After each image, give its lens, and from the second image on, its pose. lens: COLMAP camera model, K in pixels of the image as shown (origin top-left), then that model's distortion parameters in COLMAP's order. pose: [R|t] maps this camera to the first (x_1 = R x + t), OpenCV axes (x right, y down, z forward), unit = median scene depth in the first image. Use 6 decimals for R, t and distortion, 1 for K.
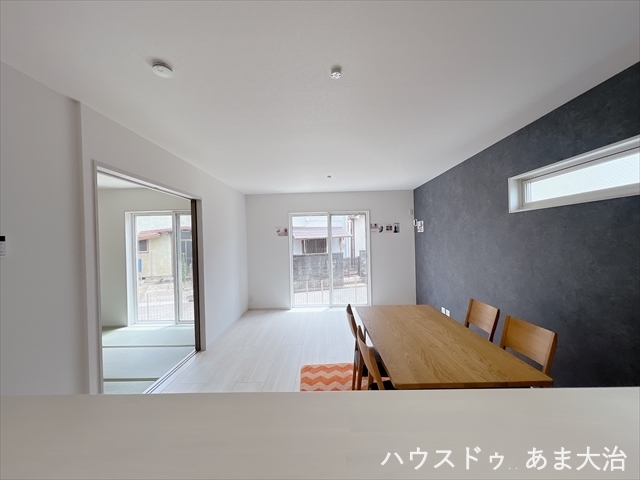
lens RADIAL K [[255.1, 0, 321.0], [0, 255.1, 240.4], [0, 0, 1]] dist [-0.002879, 0.000326]
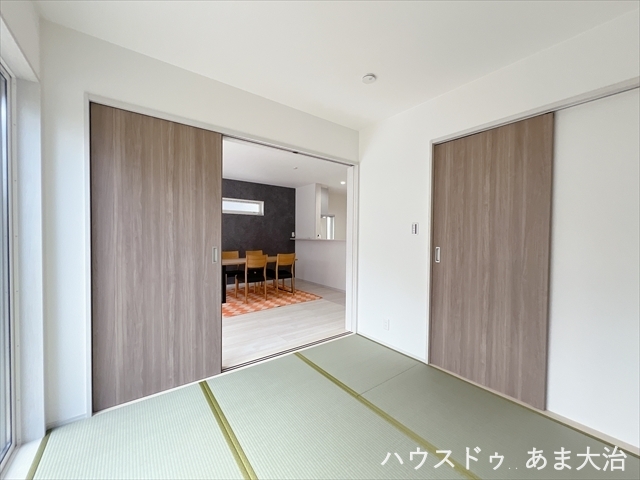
lens RADIAL K [[255.1, 0, 321.2], [0, 255.1, 238.2], [0, 0, 1]] dist [-0.002879, 0.000326]
pose [[-0.625135, 0.009756, 0.780456, -0.845371], [0.011611, 0.999927, -0.003200, 0.070782], [-0.780430, 0.007062, -0.625203, 0.886049]]
